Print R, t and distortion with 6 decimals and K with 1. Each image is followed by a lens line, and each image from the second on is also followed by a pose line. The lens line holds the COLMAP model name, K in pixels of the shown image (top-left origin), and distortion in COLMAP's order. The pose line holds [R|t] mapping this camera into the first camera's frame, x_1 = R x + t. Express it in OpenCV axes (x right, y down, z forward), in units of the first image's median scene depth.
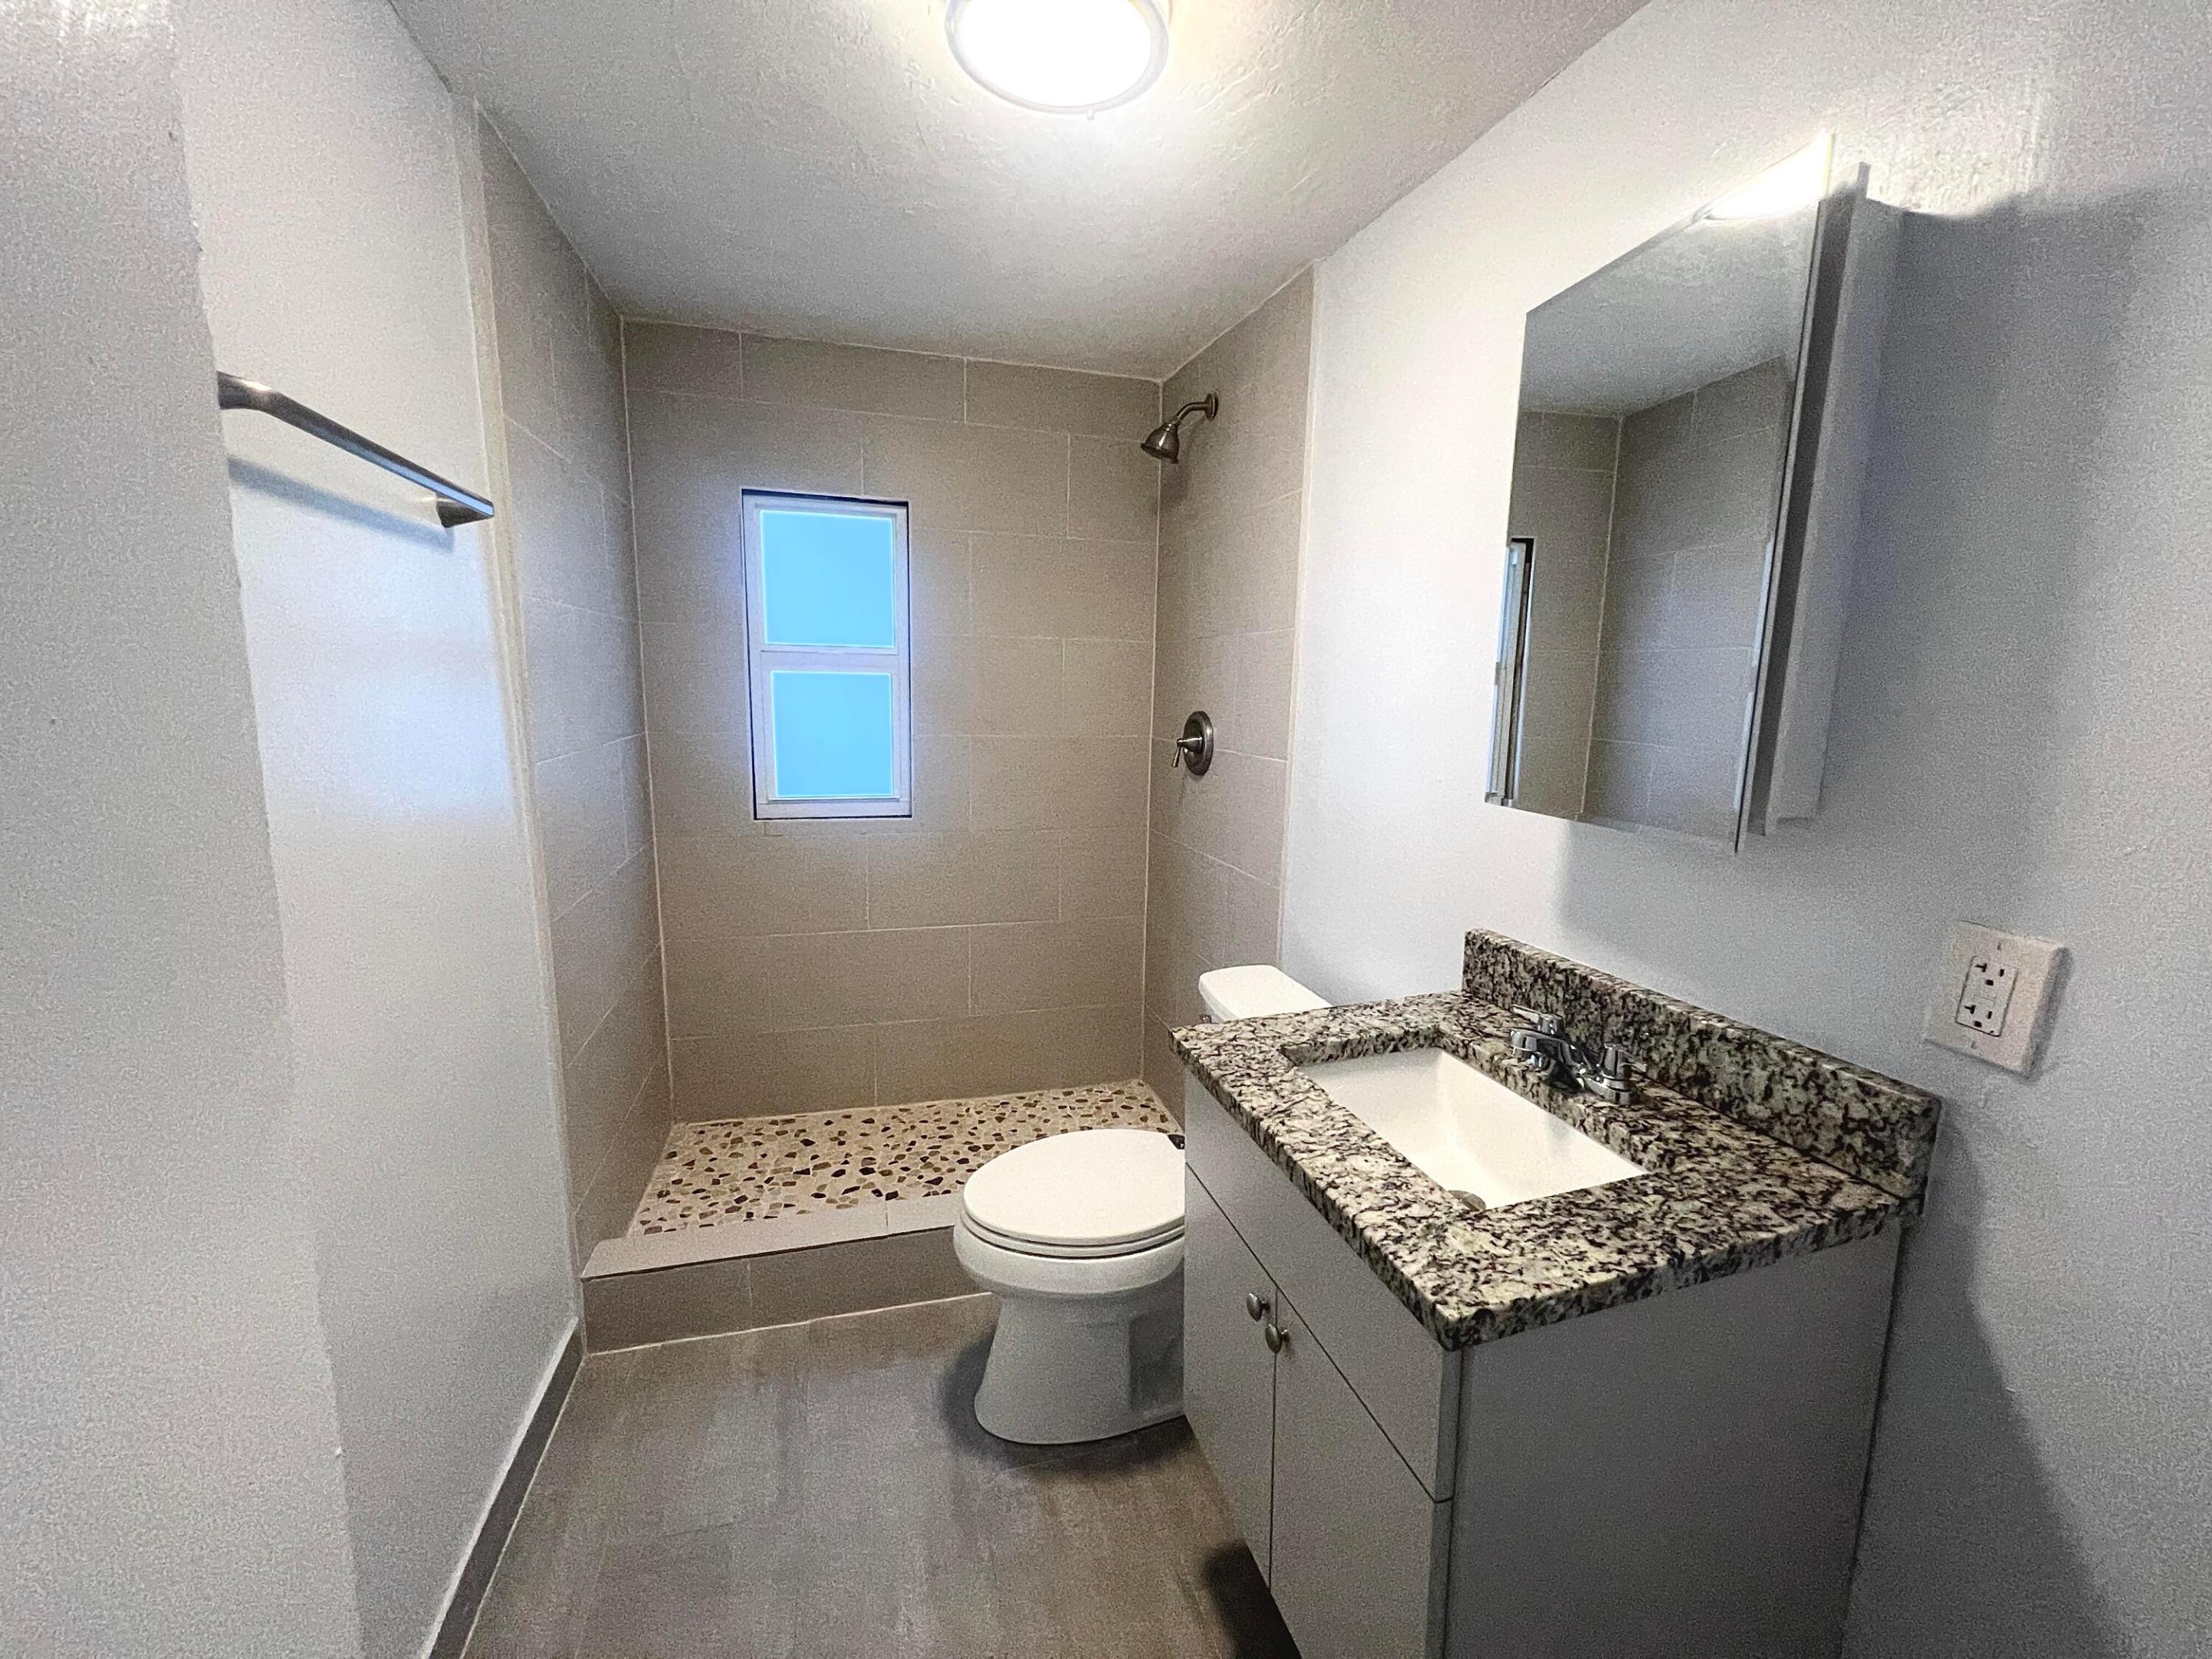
lens RADIAL K [[888.0, 0, 1106.1], [0, 888.0, 829.9], [0, 0, 1]] dist [-0.002134, 0.000660]
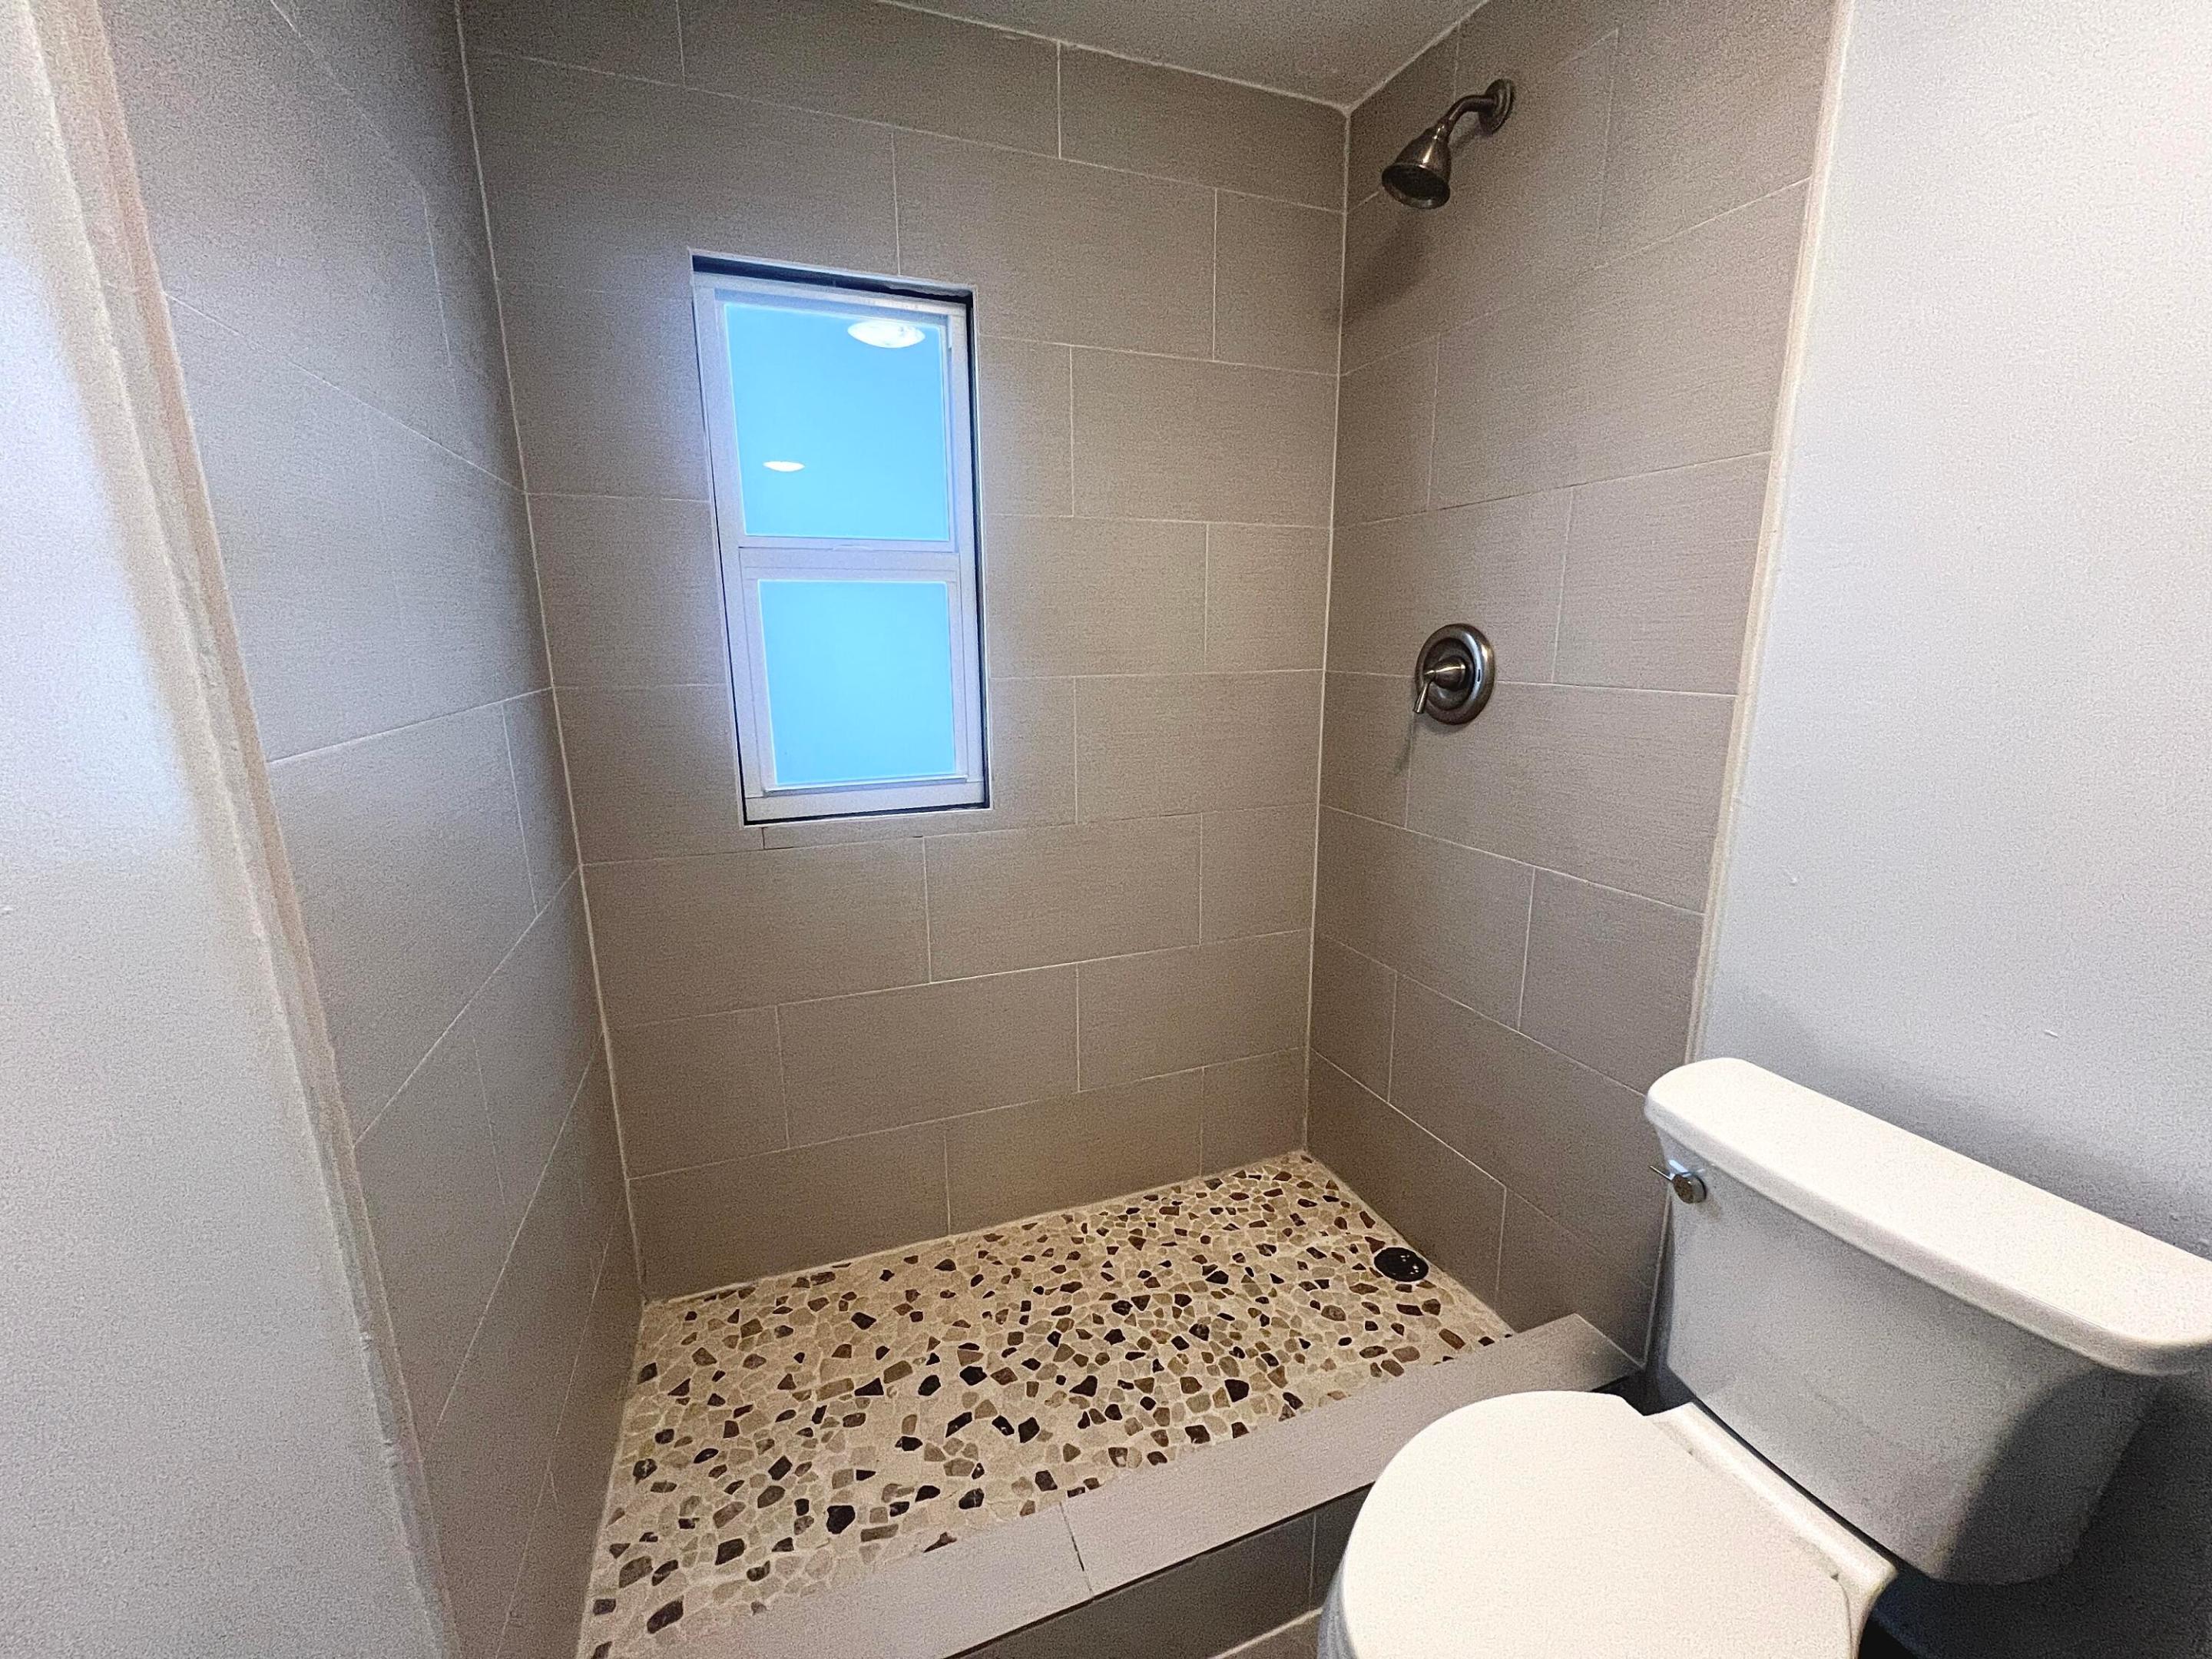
lens RADIAL K [[888.0, 0, 1107.1], [0, 888.0, 830.8], [0, 0, 1]] dist [-0.002134, 0.000660]
pose [[0.995926, -0.047544, 0.076624, -0.226072], [0.043143, 0.997378, 0.058103, -0.037715], [-0.079186, -0.054560, 0.995366, 0.427913]]
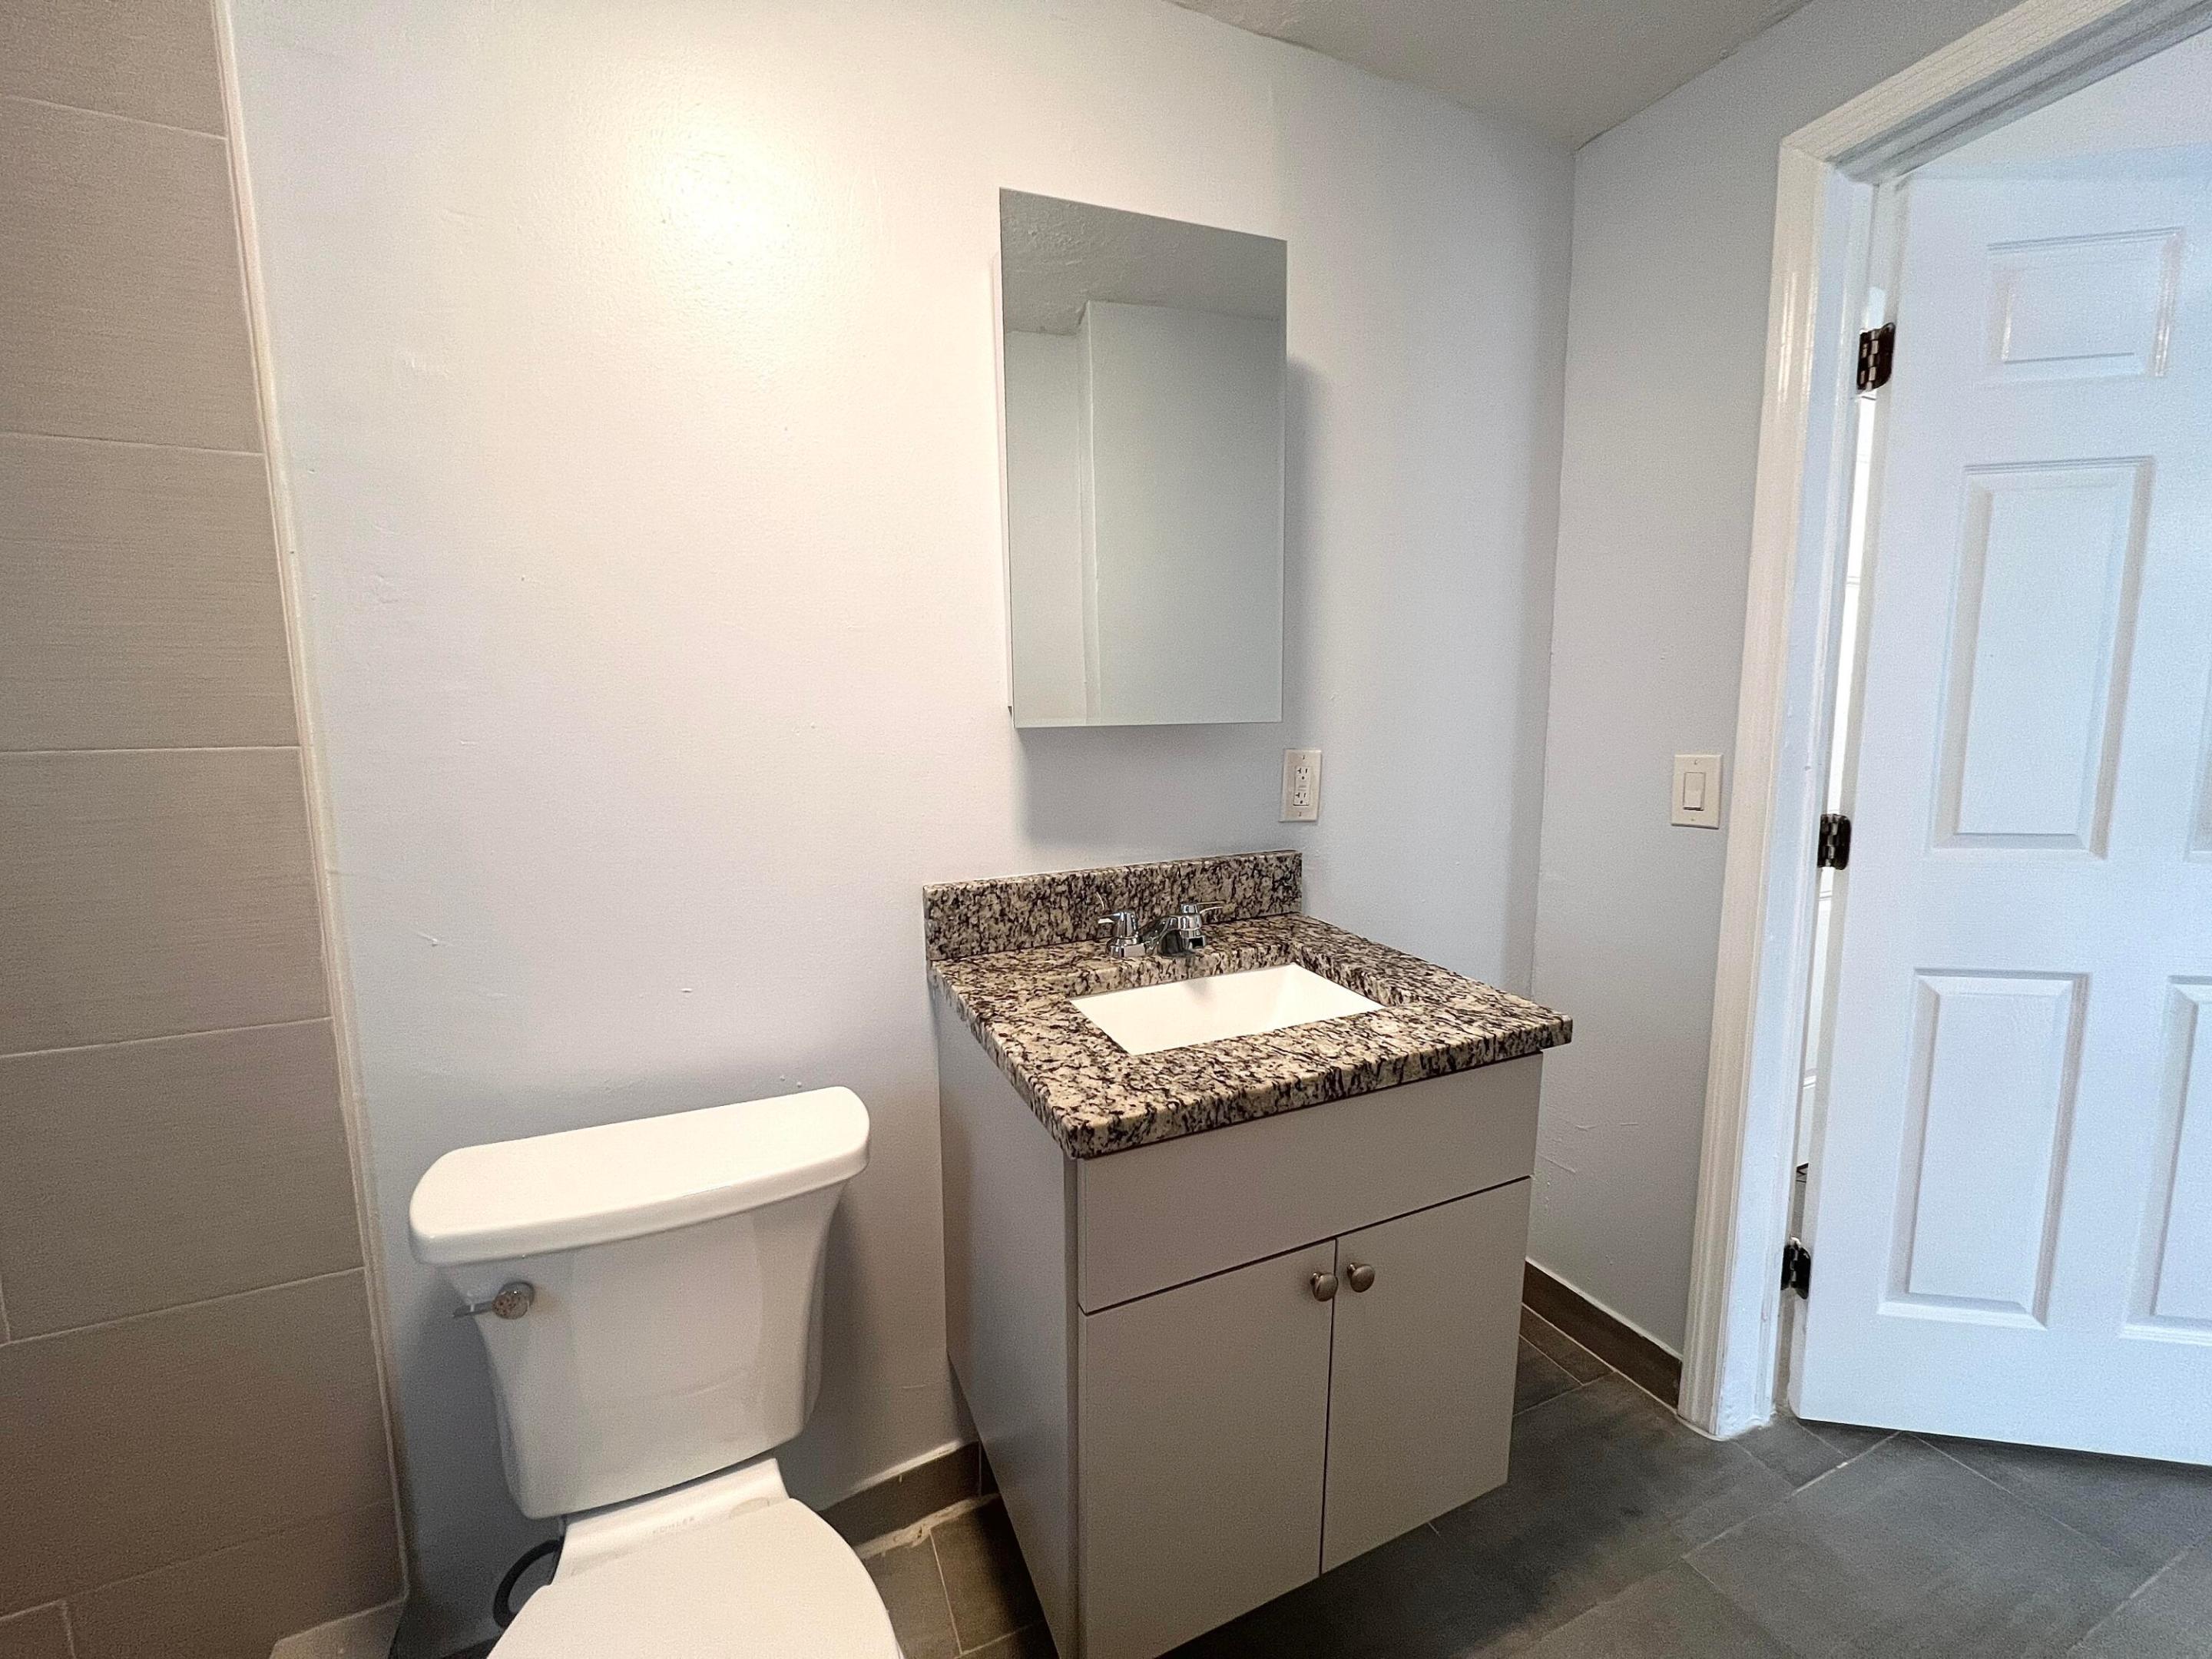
lens RADIAL K [[888.0, 0, 1110.5], [0, 888.0, 824.9], [0, 0, 1]] dist [-0.002134, 0.000660]
pose [[-0.129505, -0.148923, 0.980332, -0.286752], [0.166671, 0.971322, 0.169572, -0.041576], [-0.977471, 0.185353, -0.100970, 0.587101]]
